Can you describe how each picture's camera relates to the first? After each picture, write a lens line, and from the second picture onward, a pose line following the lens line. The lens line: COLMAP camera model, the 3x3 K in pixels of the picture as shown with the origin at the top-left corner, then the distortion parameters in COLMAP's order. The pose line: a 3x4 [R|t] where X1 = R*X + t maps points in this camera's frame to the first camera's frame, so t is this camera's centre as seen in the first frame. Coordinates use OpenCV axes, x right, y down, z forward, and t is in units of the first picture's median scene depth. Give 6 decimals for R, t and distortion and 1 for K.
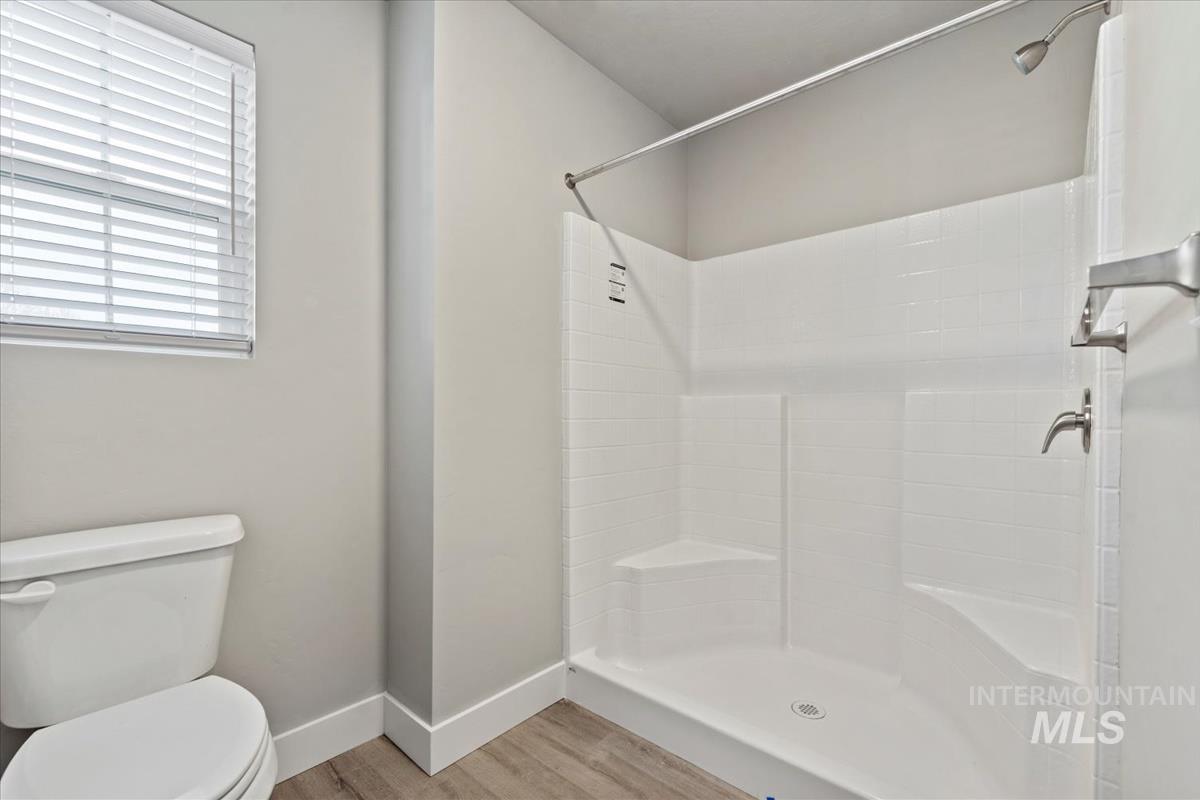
lens RADIAL K [[521.1, 0, 600.1], [0, 521.1, 405.0], [0, 0, 1]] dist [0.009821, 0.000823]
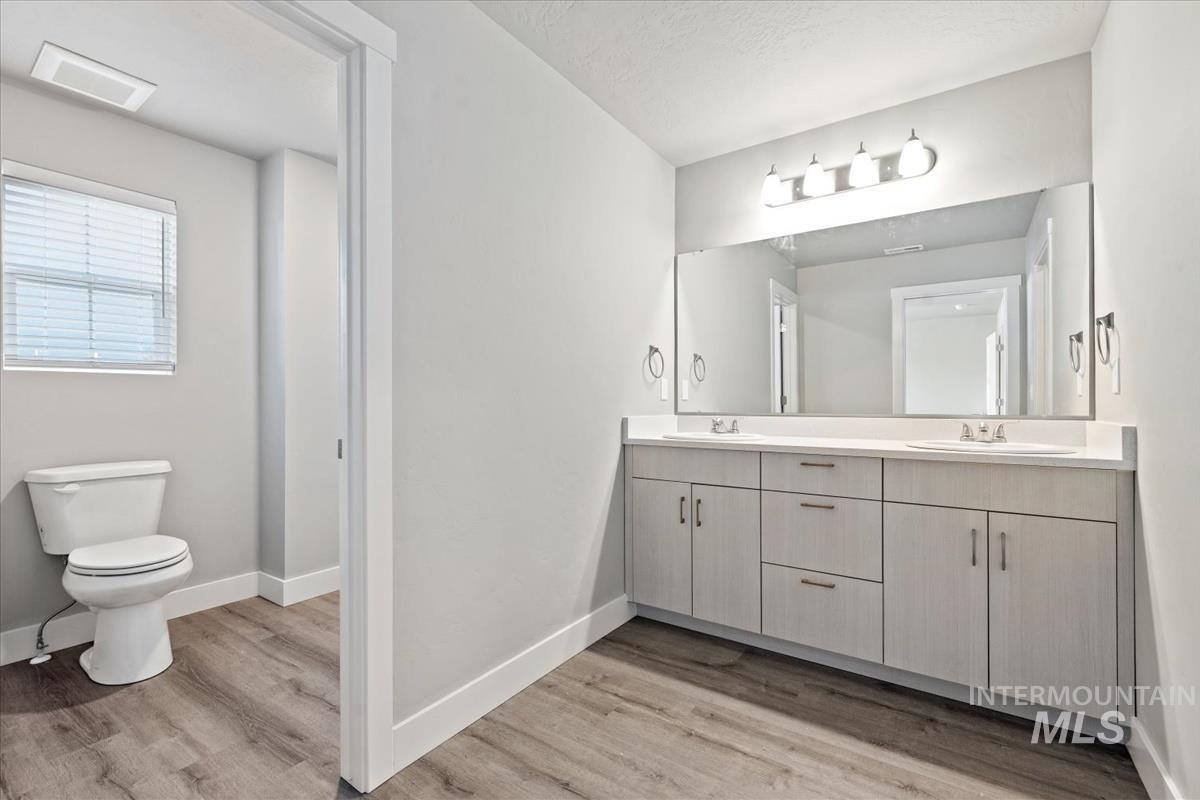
lens RADIAL K [[521.1, 0, 600.8], [0, 521.1, 396.5], [0, 0, 1]] dist [0.009821, 0.000823]
pose [[0.992488, 0.004946, 0.122240, 0.565611], [-0.006204, 0.999932, 0.009918, -0.040703], [-0.122183, -0.010602, 0.992451, -0.963357]]
